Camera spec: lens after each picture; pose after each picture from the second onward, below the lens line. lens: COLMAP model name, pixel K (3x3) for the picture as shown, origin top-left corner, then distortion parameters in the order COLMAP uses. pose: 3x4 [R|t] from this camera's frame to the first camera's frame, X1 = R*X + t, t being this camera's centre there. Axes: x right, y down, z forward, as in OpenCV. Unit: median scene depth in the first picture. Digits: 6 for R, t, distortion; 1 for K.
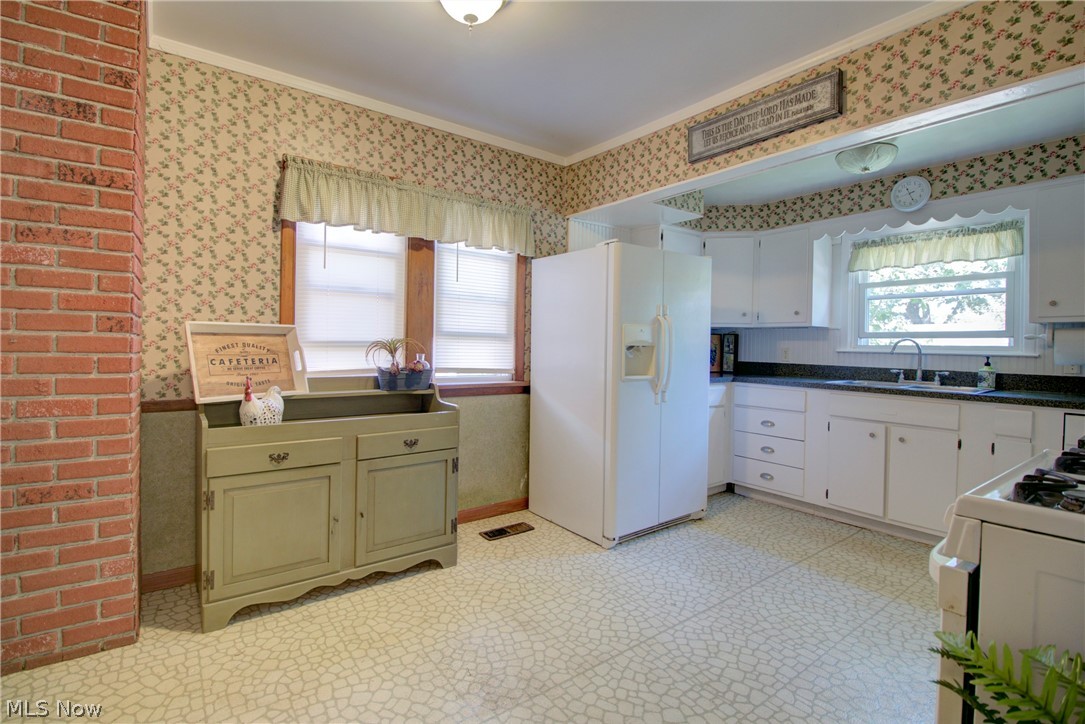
lens RADIAL K [[505.7, 0, 540.0], [0, 505.7, 361.2], [0, 0, 1]] dist [-0.017870, -0.001350]
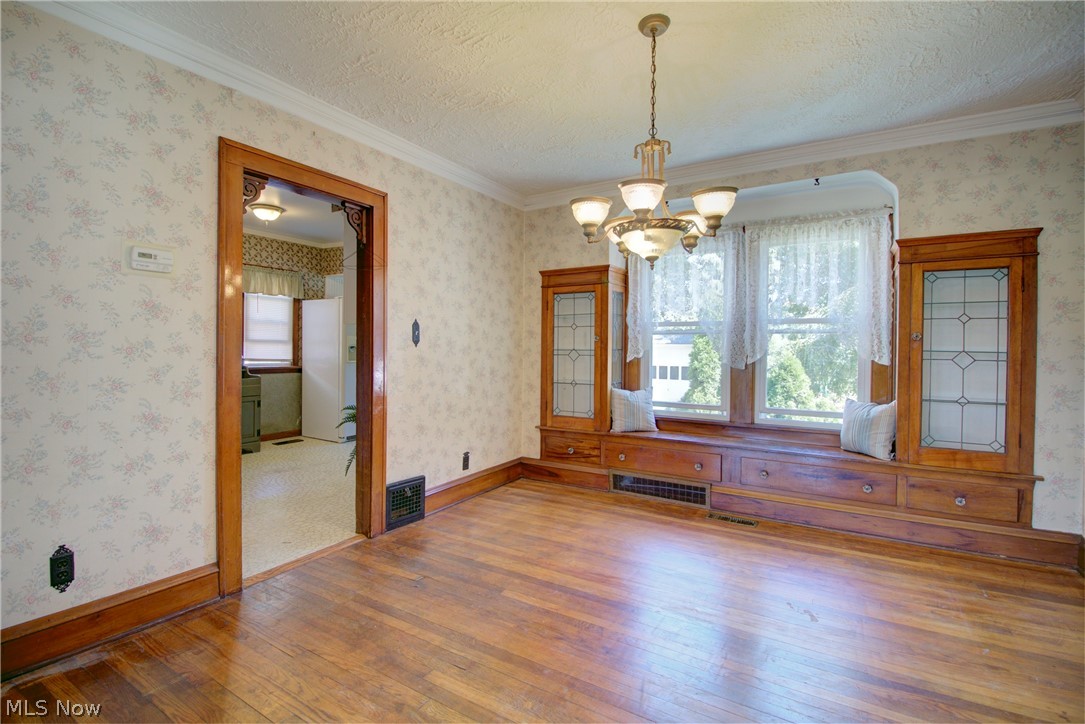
lens RADIAL K [[505.7, 0, 543.7], [0, 505.7, 360.7], [0, 0, 1]] dist [-0.017870, -0.001350]
pose [[0.930714, -0.007256, 0.365675, 0.131539], [0.003401, 0.999932, 0.011185, 0.003147], [-0.365731, -0.009166, 0.930675, -1.051651]]
